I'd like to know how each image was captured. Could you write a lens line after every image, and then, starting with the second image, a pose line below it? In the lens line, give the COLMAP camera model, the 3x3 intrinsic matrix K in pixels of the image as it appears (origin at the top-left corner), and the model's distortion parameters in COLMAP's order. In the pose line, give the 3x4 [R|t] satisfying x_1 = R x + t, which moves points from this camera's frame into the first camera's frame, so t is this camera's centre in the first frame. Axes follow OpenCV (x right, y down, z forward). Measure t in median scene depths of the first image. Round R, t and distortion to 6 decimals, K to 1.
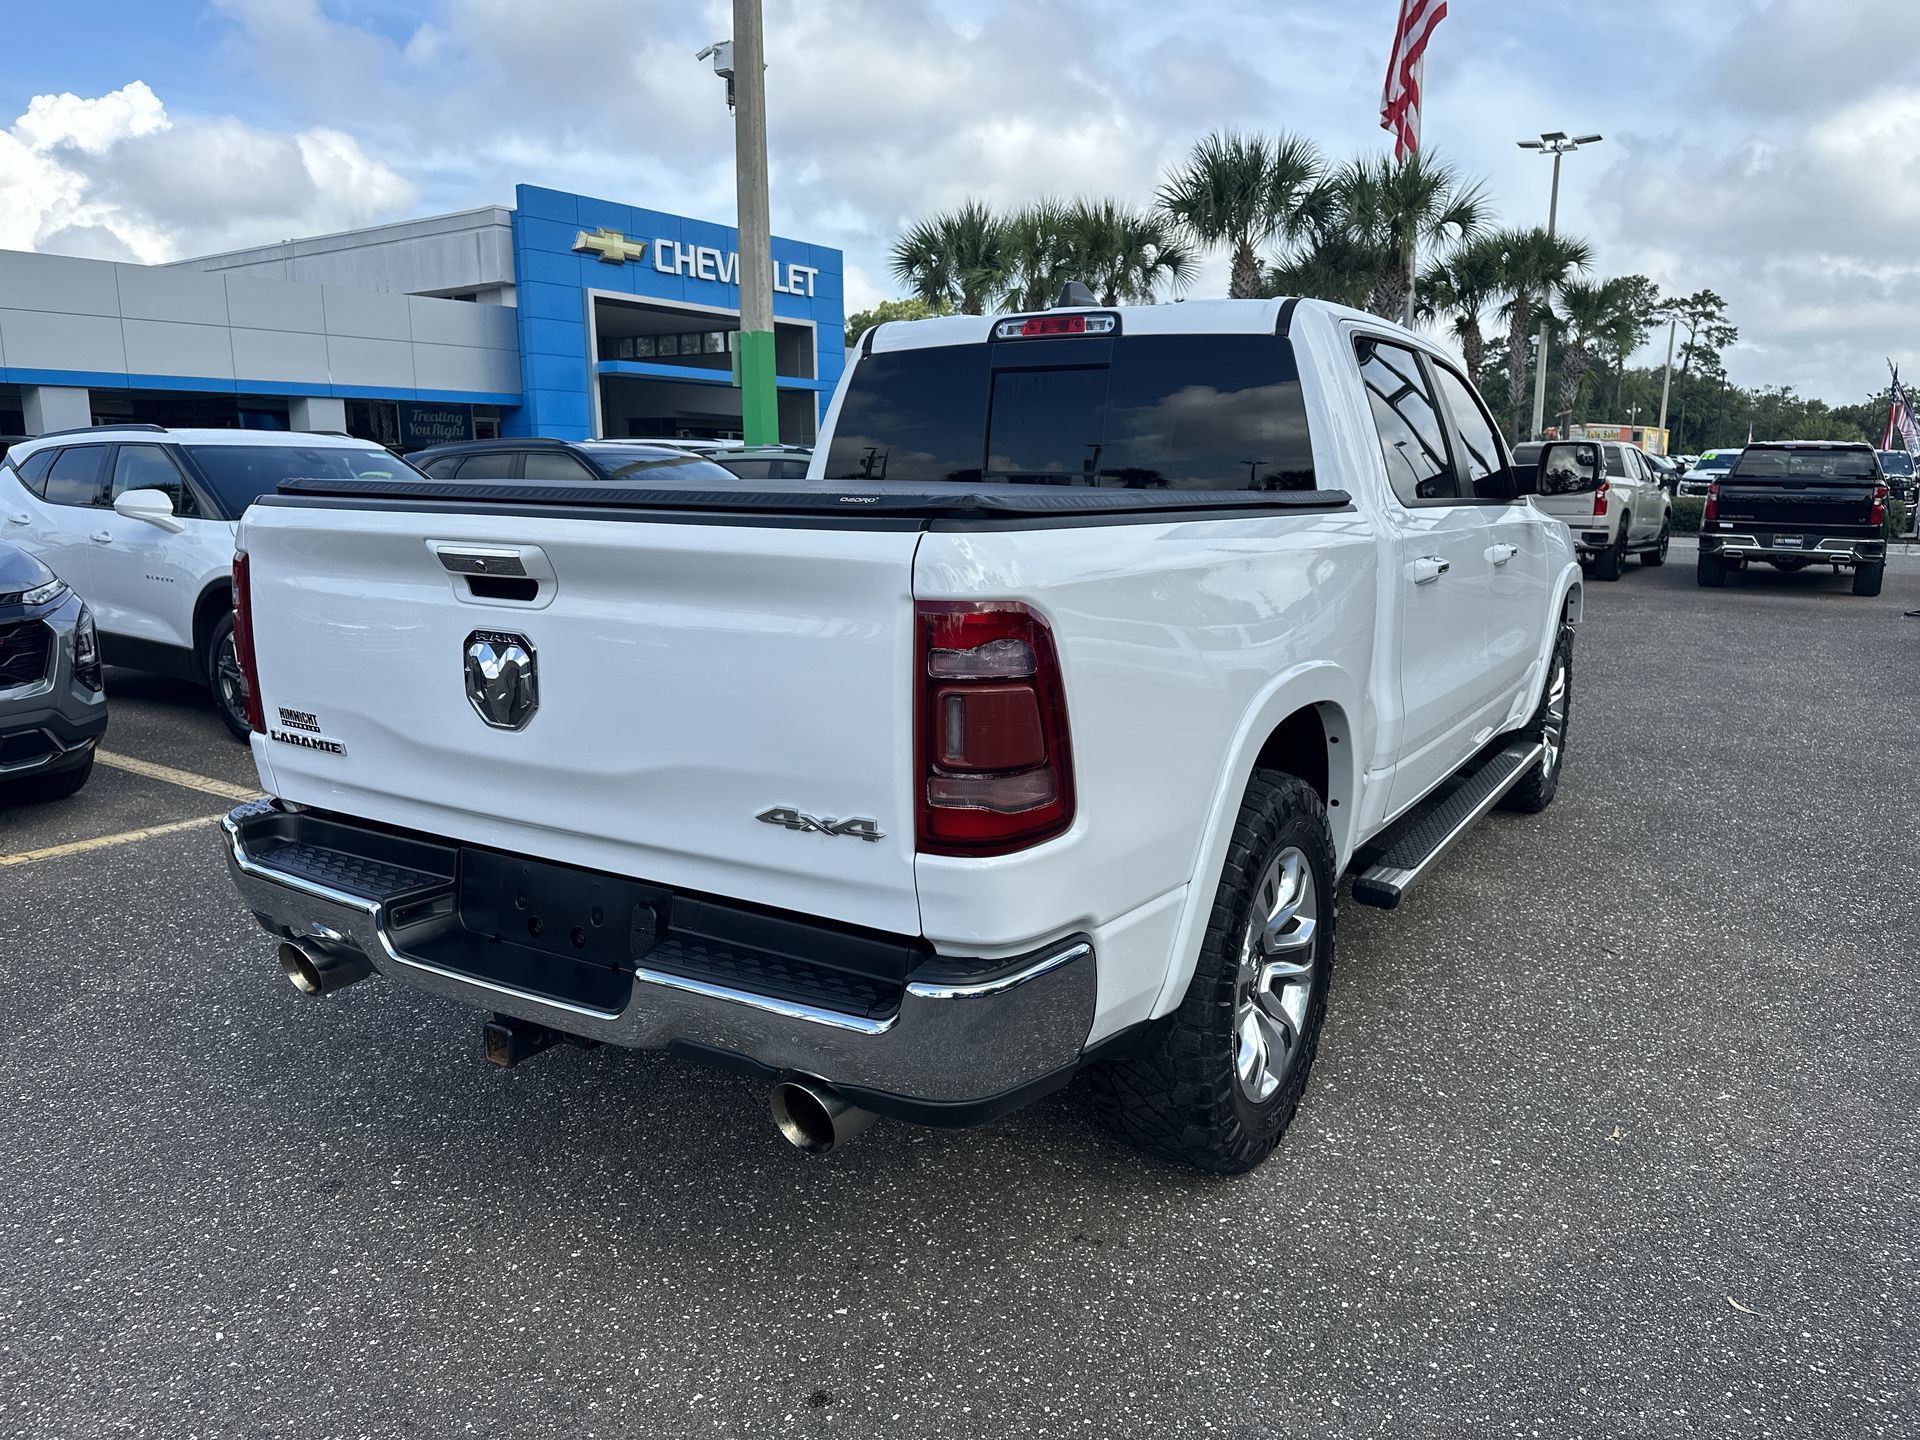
lens RADIAL K [[1348.9, 0, 958.7], [0, 1348.9, 717.4], [0, 0, 1]] dist [0.045775, -0.052475]
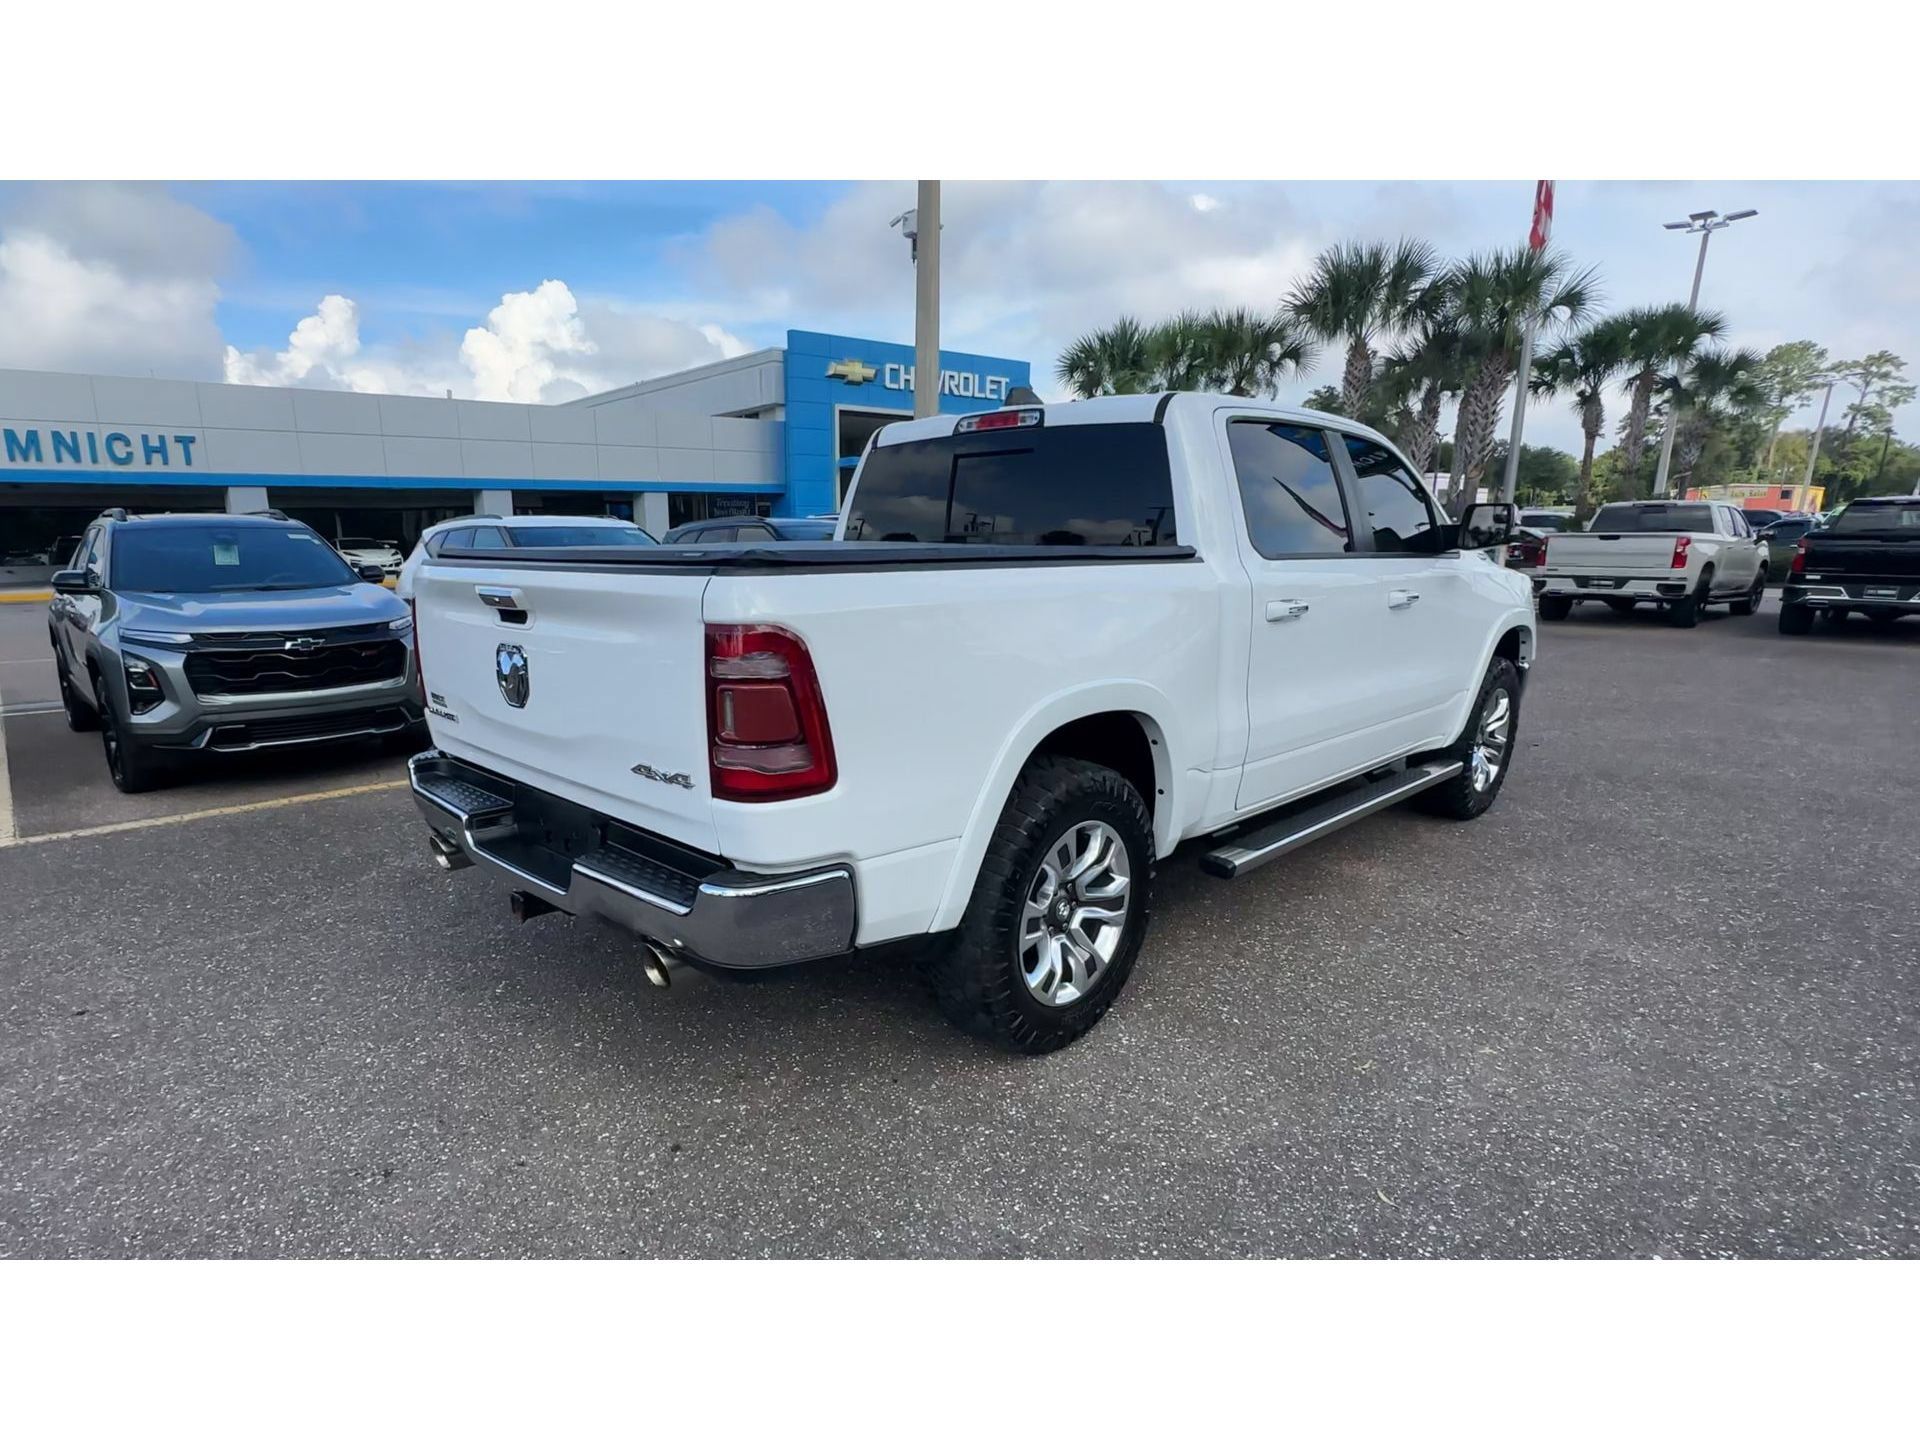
lens RADIAL K [[1006.4, 0, 814.6], [0, 1006.4, 803.6], [0, 0, 1]] dist [-0.008512, 0.003355]
pose [[0.956576, 0.060165, -0.285207, 0.127442], [-0.037560, 0.995751, 0.084080, 0.003452], [0.289054, -0.069717, 0.954771, -0.006338]]
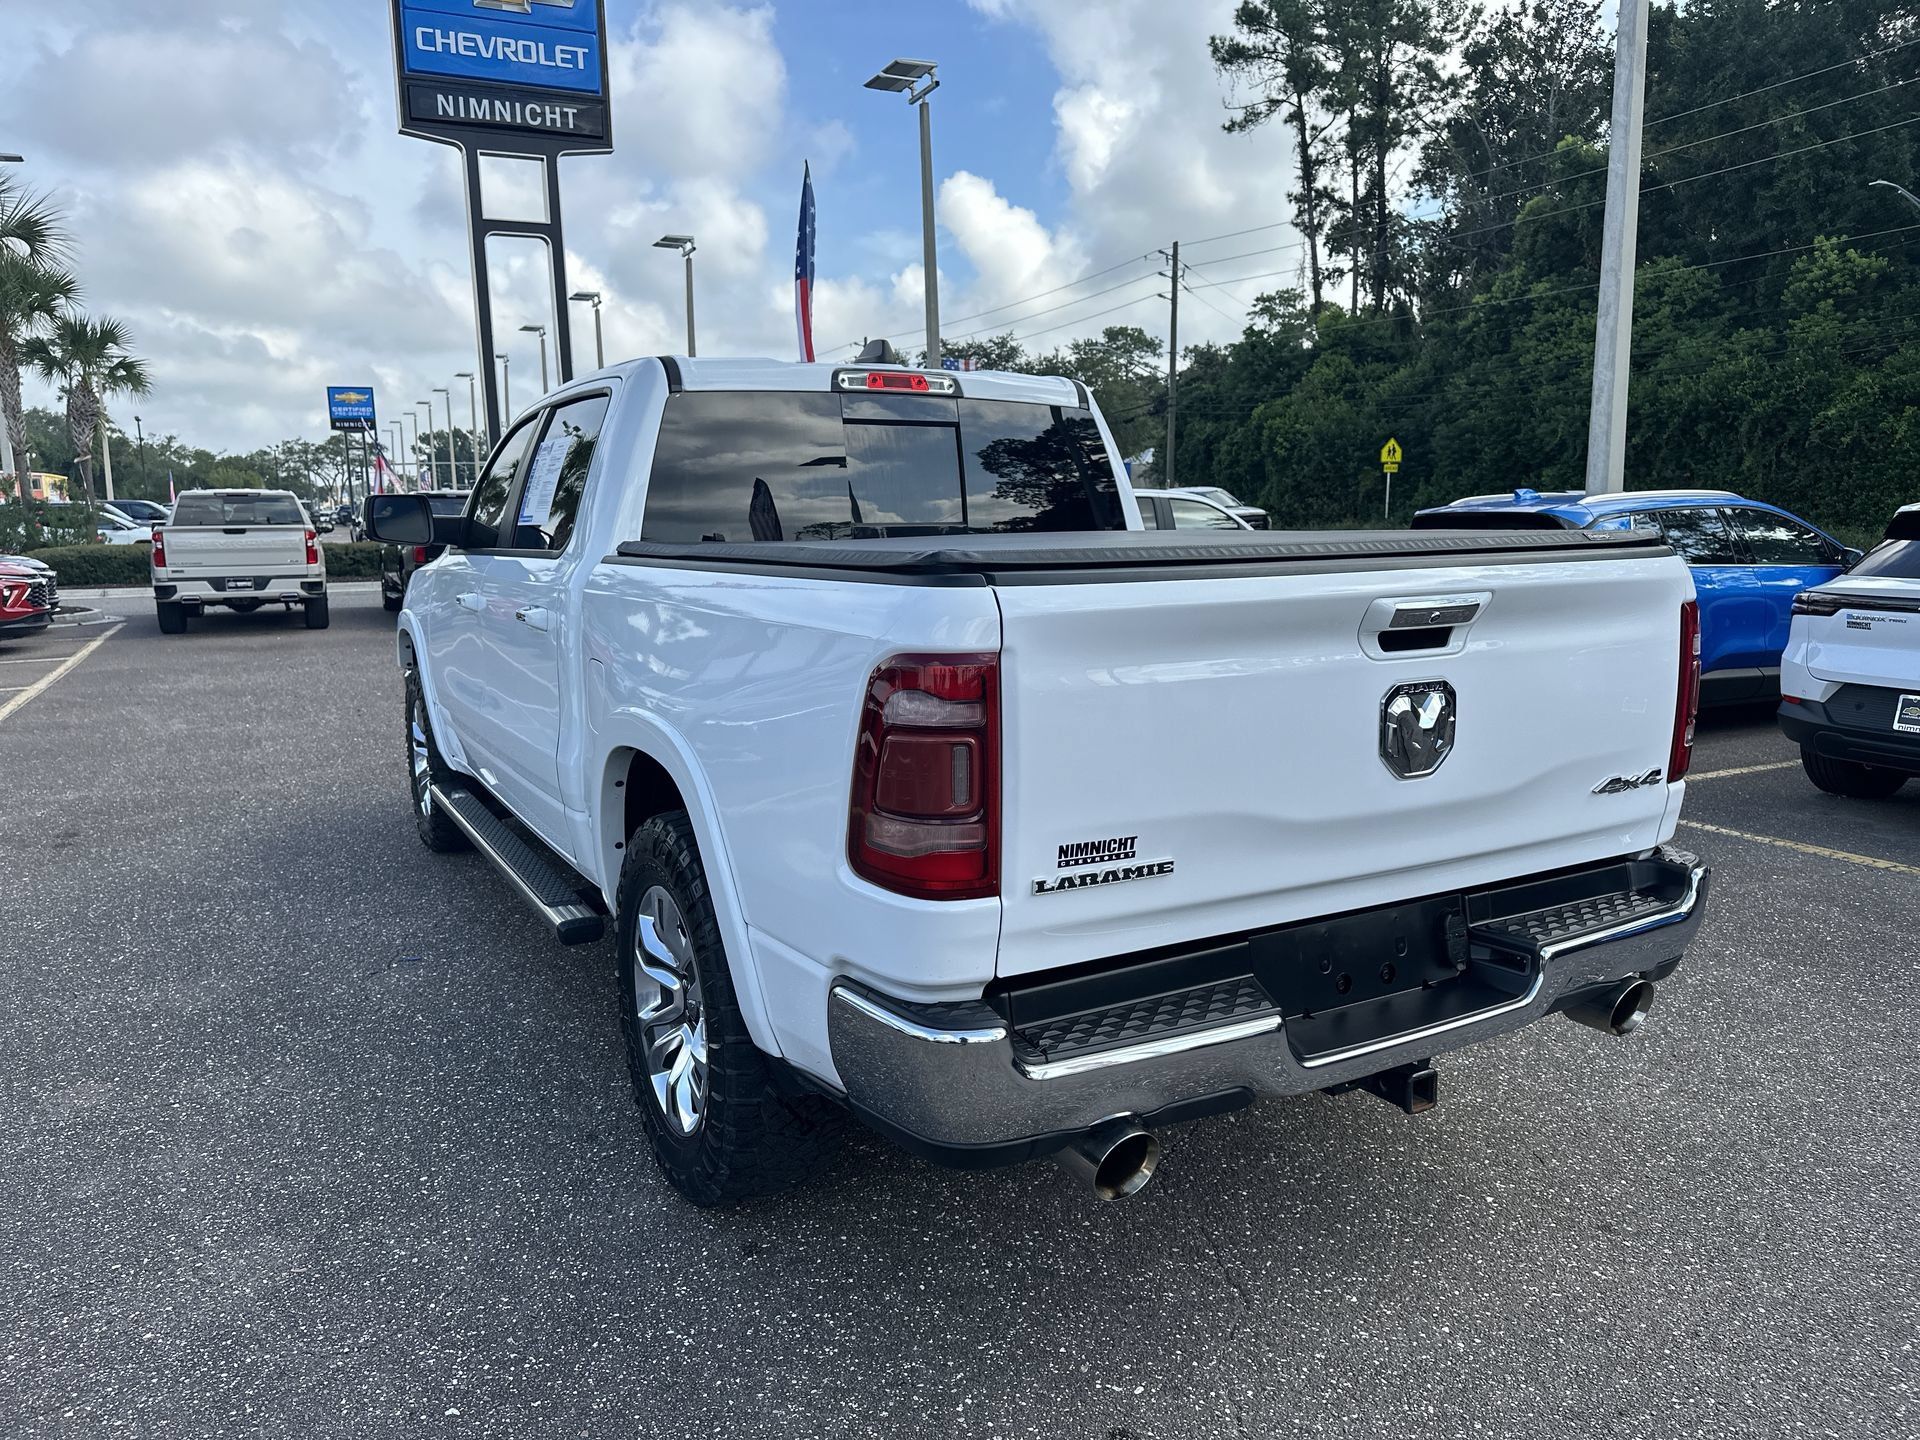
lens RADIAL K [[1348.9, 0, 972.7], [0, 1348.9, 724.1], [0, 0, 1]] dist [0.045775, -0.052475]
pose [[0.487851, -0.147765, 0.860330, -0.522109], [0.172989, 0.982388, 0.070635, -0.061018], [-0.855615, 0.114368, 0.504820, 0.293258]]
